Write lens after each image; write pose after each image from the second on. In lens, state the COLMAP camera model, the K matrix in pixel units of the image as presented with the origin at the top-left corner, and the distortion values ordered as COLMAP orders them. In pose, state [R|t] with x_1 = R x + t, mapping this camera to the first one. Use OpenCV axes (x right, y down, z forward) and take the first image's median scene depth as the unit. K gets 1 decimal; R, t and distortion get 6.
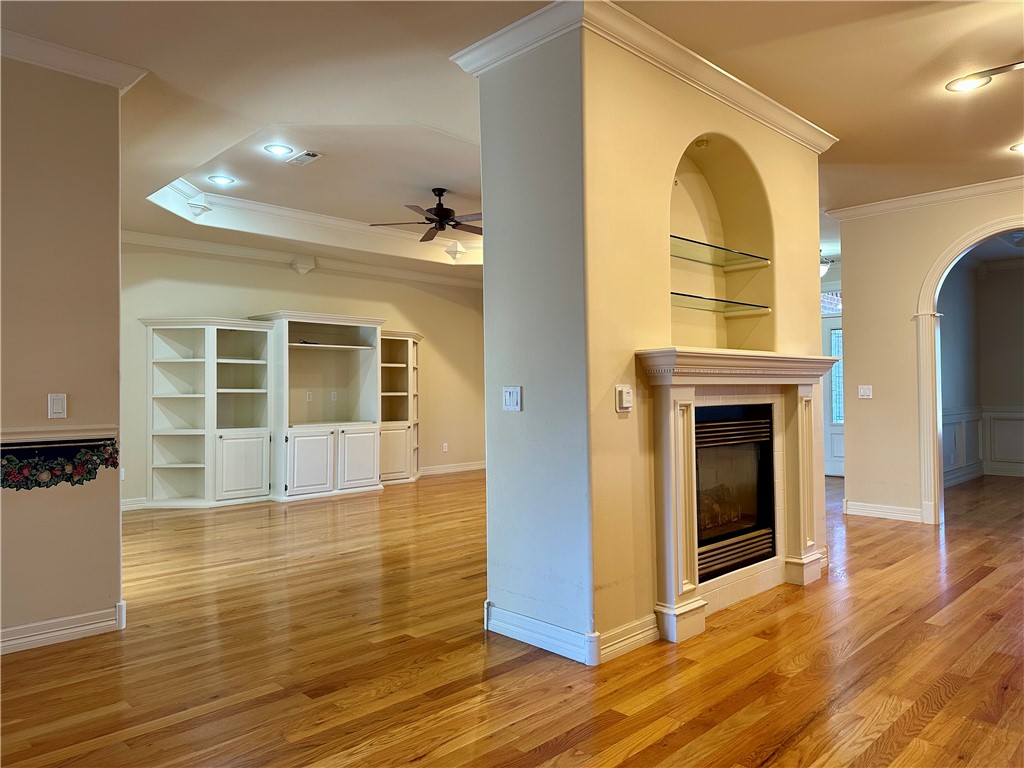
lens RADIAL K [[711.1, 0, 512.2], [0, 711.1, 376.8], [0, 0, 1]] dist [0.095960, -0.121084]
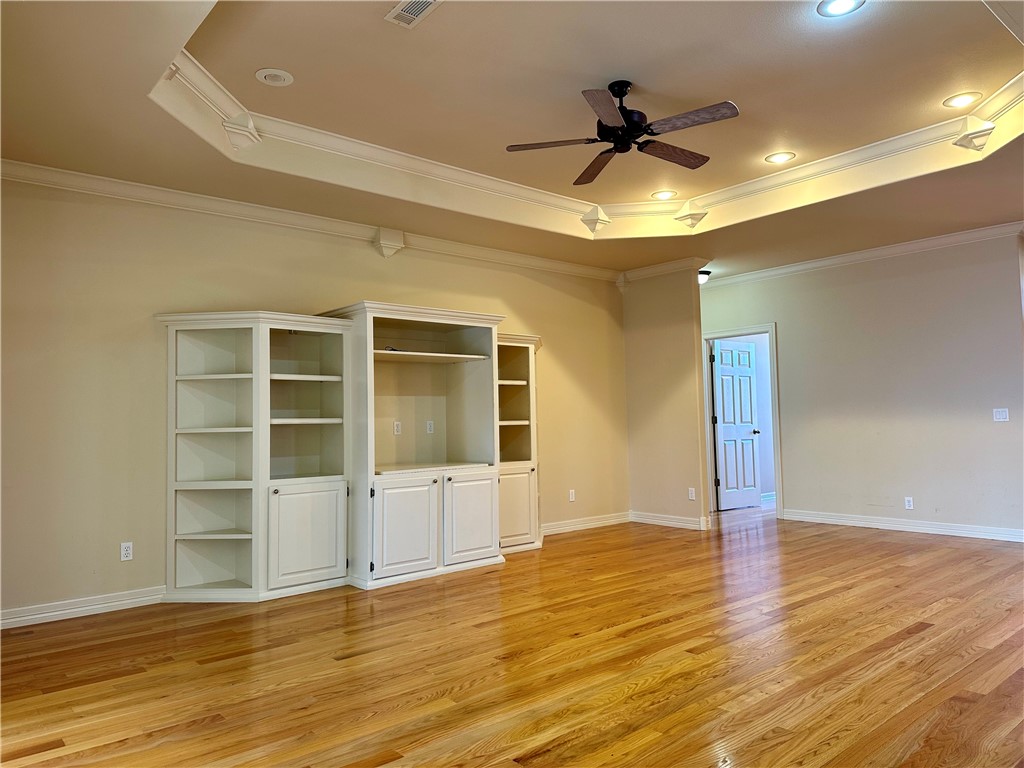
lens RADIAL K [[710.5, 0, 507.6], [0, 710.5, 384.3], [0, 0, 1]] dist [0.143211, -0.211042]
pose [[0.997411, -0.019532, -0.069205, -0.246890], [0.017214, 0.999275, -0.033945, 0.019429], [0.069818, 0.032666, 0.997025, 0.597402]]
